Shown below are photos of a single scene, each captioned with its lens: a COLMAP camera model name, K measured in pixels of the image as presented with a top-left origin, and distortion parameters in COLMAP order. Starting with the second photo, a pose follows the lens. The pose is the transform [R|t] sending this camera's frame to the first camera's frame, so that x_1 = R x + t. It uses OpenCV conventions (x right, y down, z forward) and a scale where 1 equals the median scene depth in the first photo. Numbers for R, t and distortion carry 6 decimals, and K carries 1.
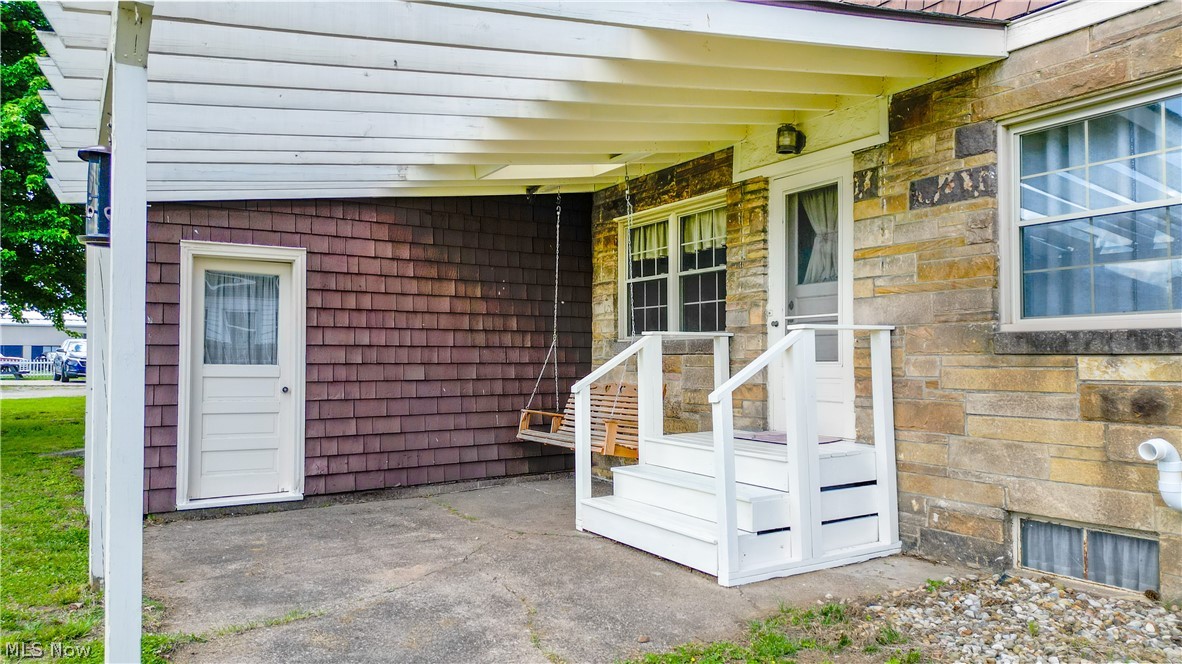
lens RADIAL K [[830.7, 0, 591.0], [0, 830.7, 332.0], [0, 0, 1]] dist [0.032549, -0.001483]
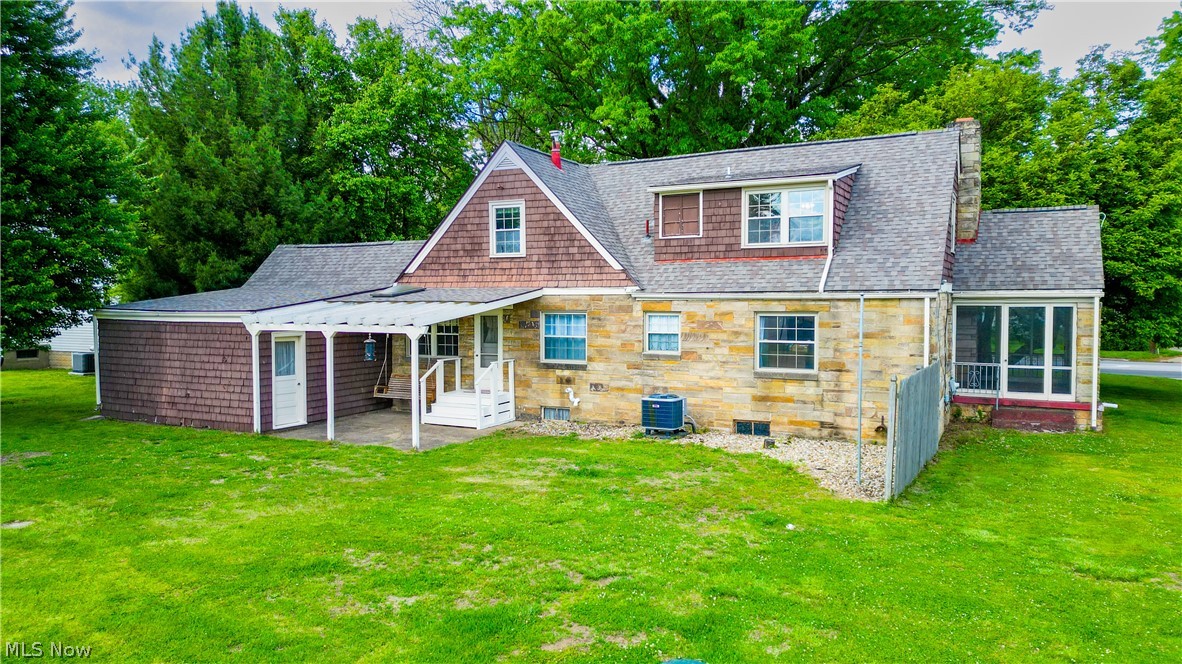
lens RADIAL K [[777.6, 0, 591.0], [0, 777.6, 332.0], [0, 0, 1]] dist [0.100056, -0.000346]
pose [[0.858883, -0.019002, 0.511819, -1.129710], [-0.015026, 0.997947, 0.062265, -0.355671], [-0.511951, -0.061169, 0.856834, -2.162436]]
